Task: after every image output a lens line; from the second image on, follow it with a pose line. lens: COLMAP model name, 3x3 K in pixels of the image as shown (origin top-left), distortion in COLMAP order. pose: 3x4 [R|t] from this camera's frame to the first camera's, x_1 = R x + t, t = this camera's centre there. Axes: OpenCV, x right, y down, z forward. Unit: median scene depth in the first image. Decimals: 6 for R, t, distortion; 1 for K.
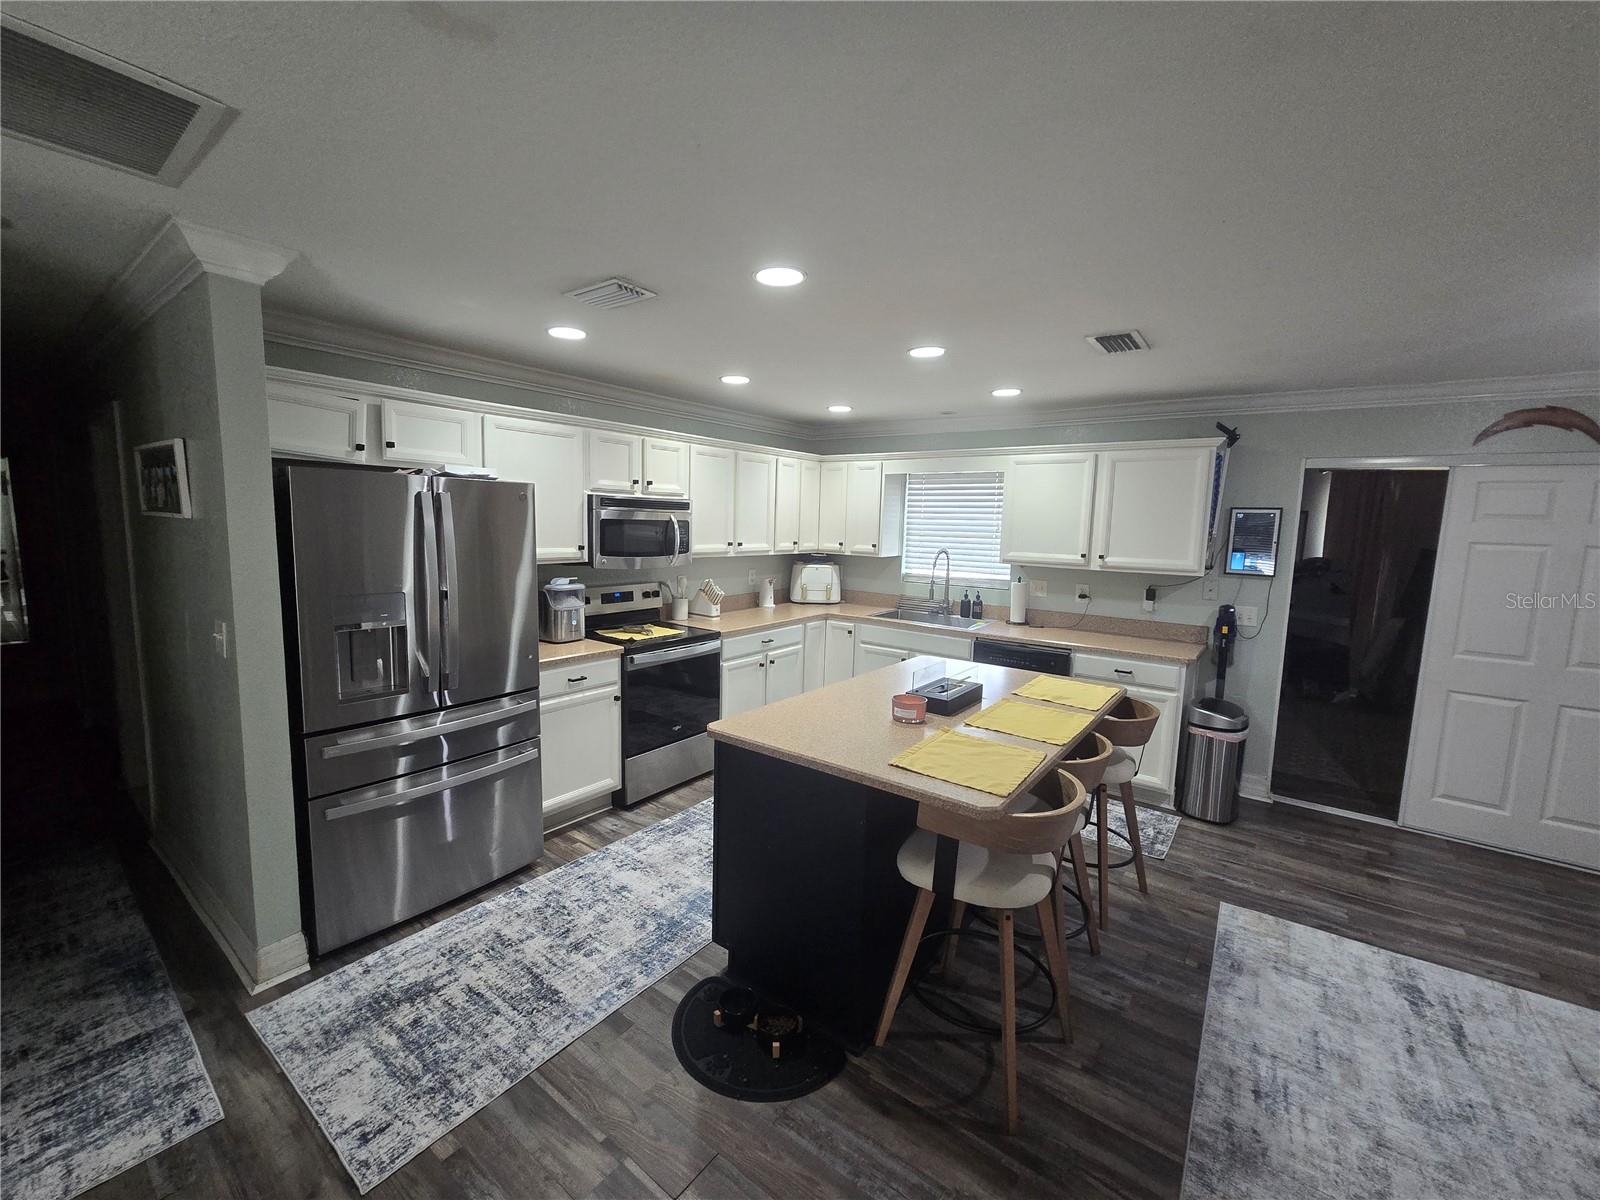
lens RADIAL K [[655.1, 0, 789.3], [0, 655.1, 596.3], [0, 0, 1]] dist [-0.004038, 0.002035]
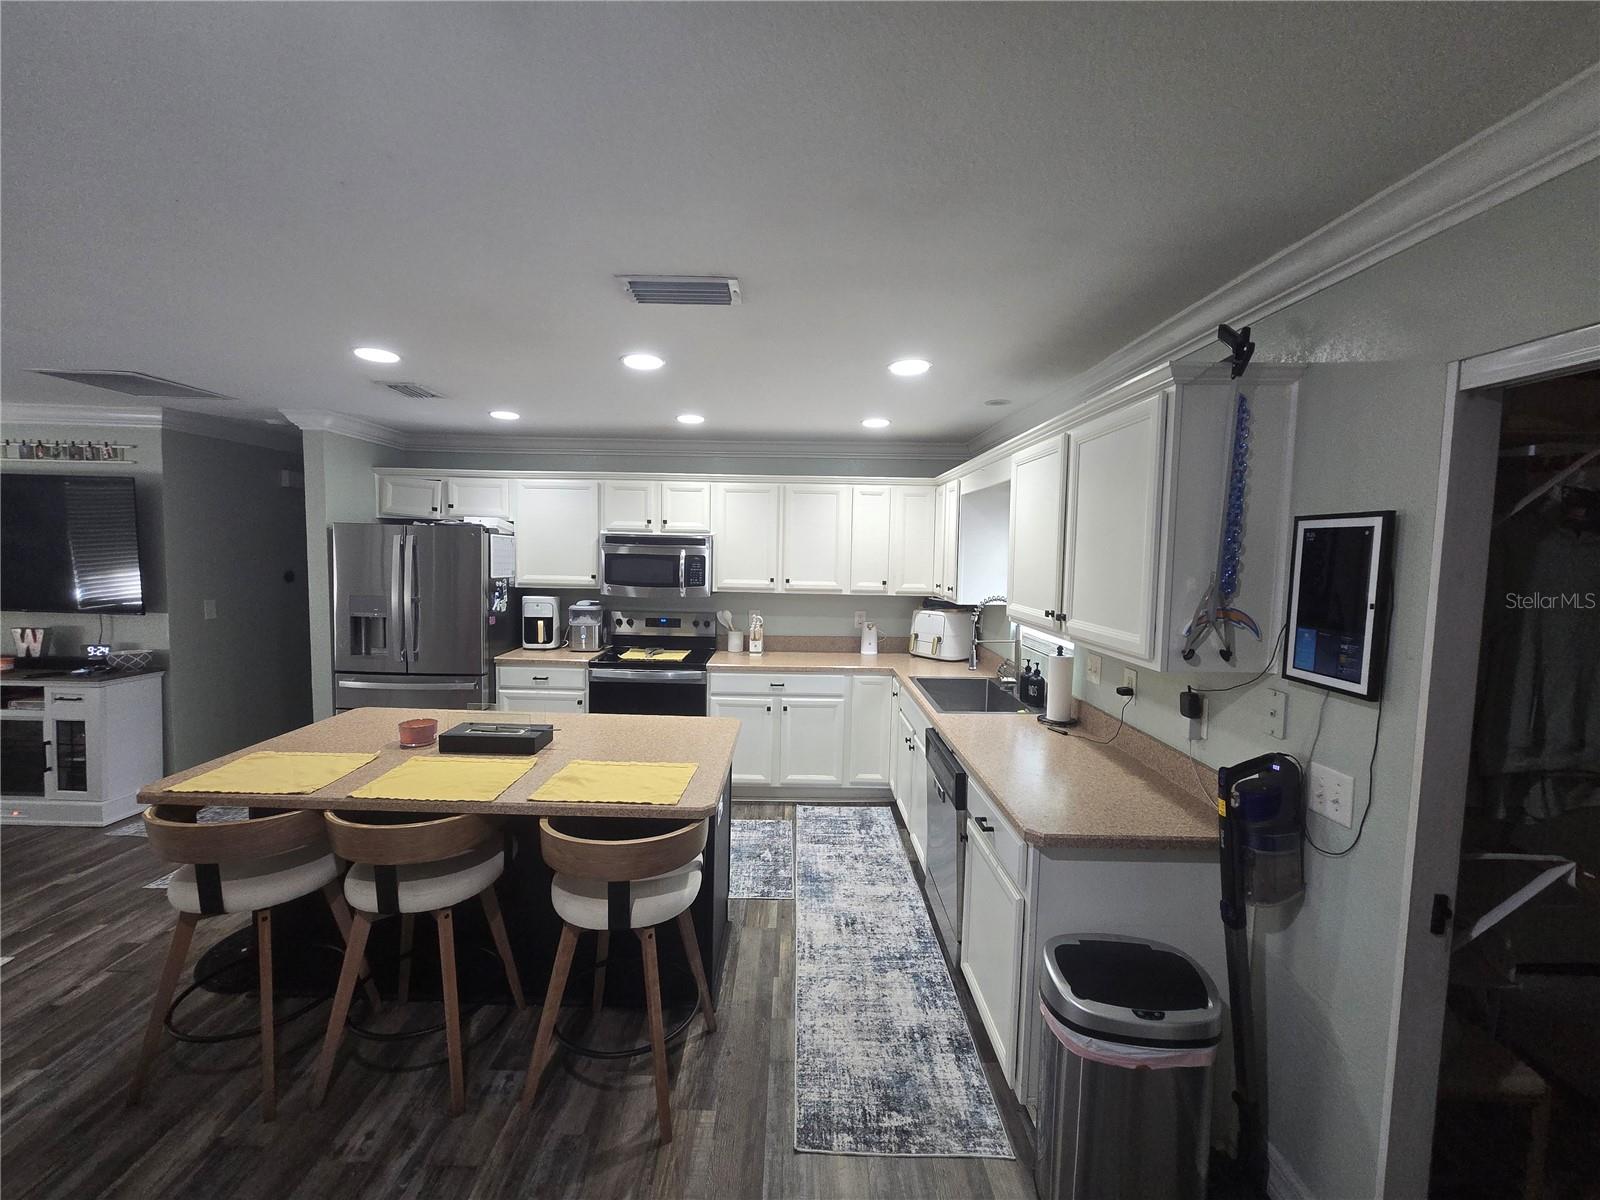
lens RADIAL K [[655.1, 0, 791.2], [0, 655.1, 596.2], [0, 0, 1]] dist [-0.004038, 0.002035]
pose [[0.599429, 0.044245, -0.799204, 0.814844], [-0.098602, 0.994948, -0.018873, -0.046771], [0.794331, 0.090116, 0.600764, 0.508752]]
